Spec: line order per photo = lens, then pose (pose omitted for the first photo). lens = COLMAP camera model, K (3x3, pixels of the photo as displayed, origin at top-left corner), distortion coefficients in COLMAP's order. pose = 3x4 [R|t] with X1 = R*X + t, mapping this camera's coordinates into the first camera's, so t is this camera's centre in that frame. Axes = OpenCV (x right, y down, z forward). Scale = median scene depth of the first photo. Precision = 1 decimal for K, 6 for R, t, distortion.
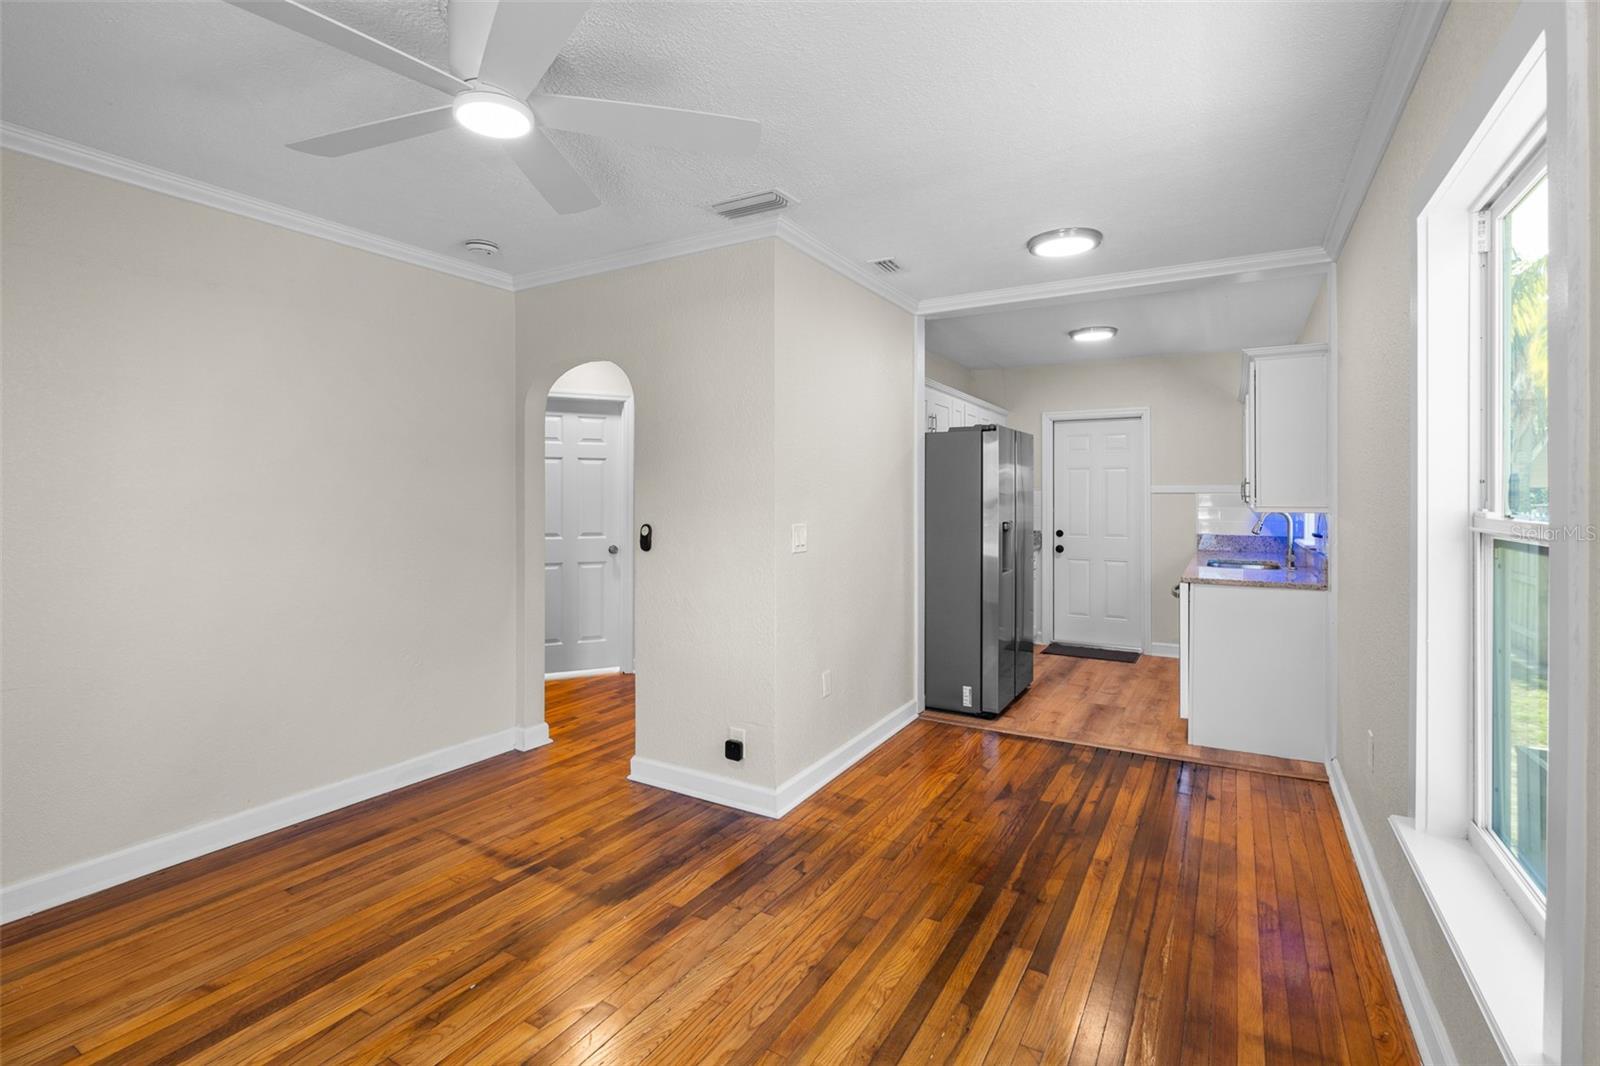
lens RADIAL K [[748.2, 0, 791.1], [0, 748.2, 524.1], [0, 0, 1]] dist [-0.001233, 0.000690]
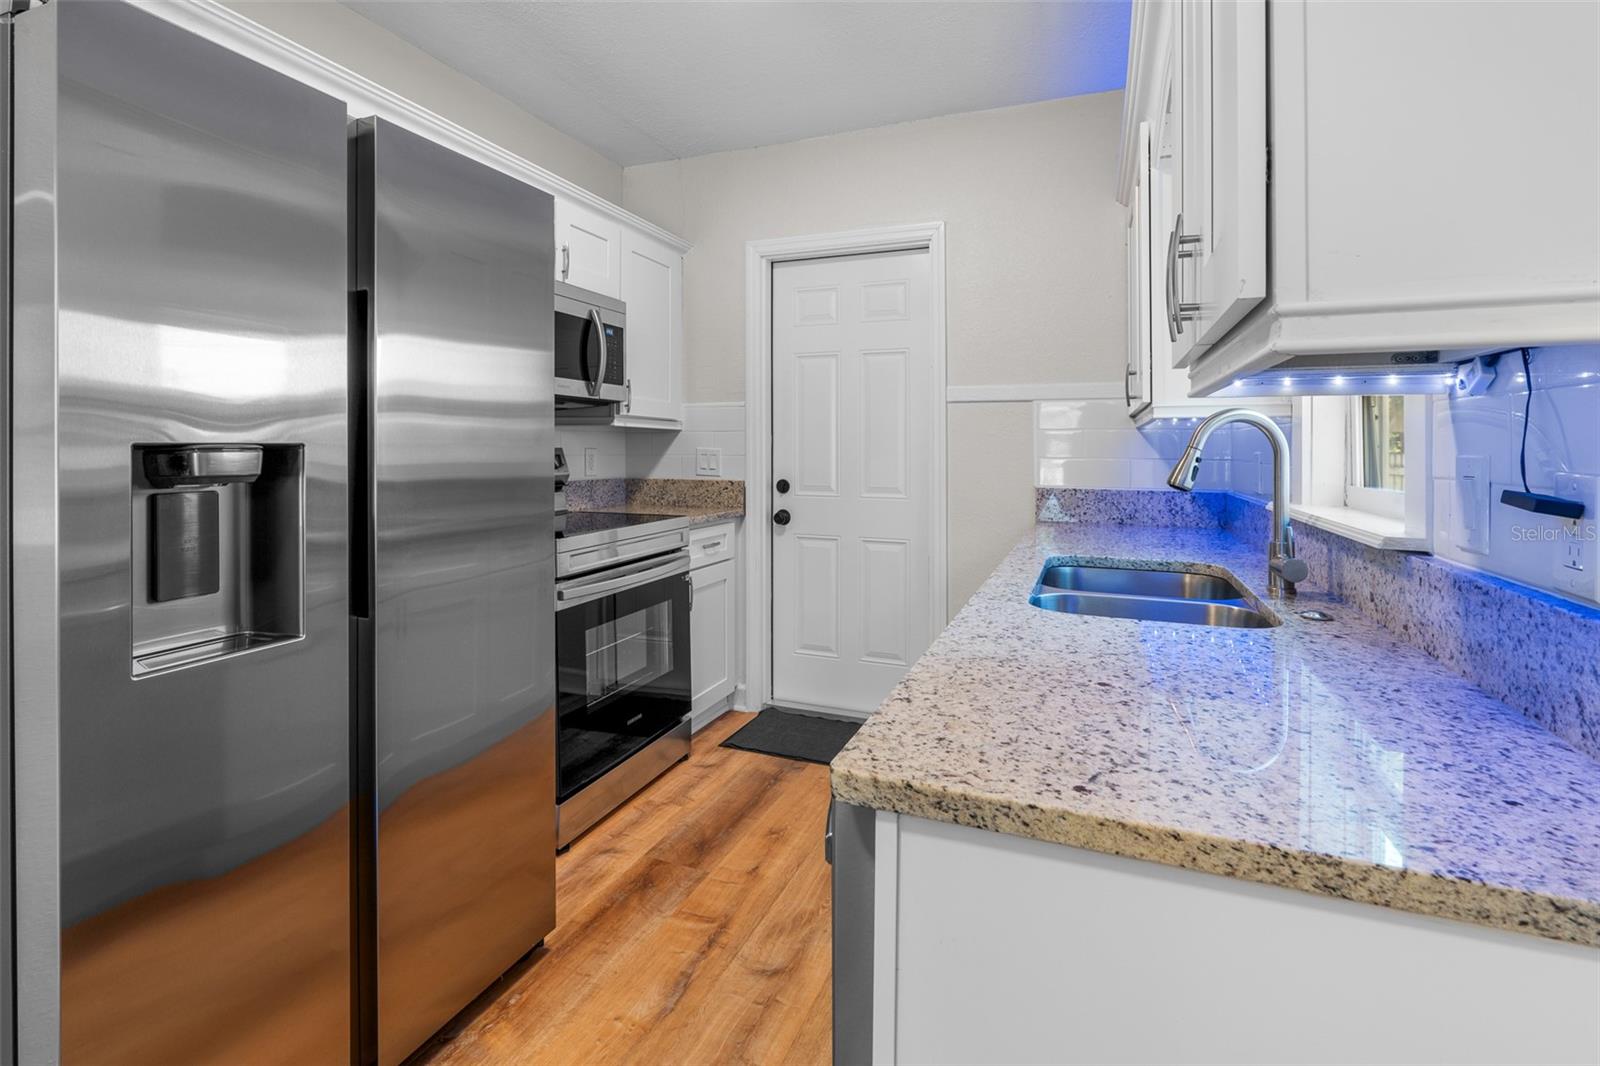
lens RADIAL K [[742.6, 0, 802.3], [0, 742.6, 477.6], [0, 0, 1]] dist [0.003423, 0.000828]
pose [[0.989789, 0.000931, 0.142539, 0.748921], [-0.000719, 0.999999, -0.001540, 0.018489], [-0.142541, 0.001422, 0.989788, 1.263506]]
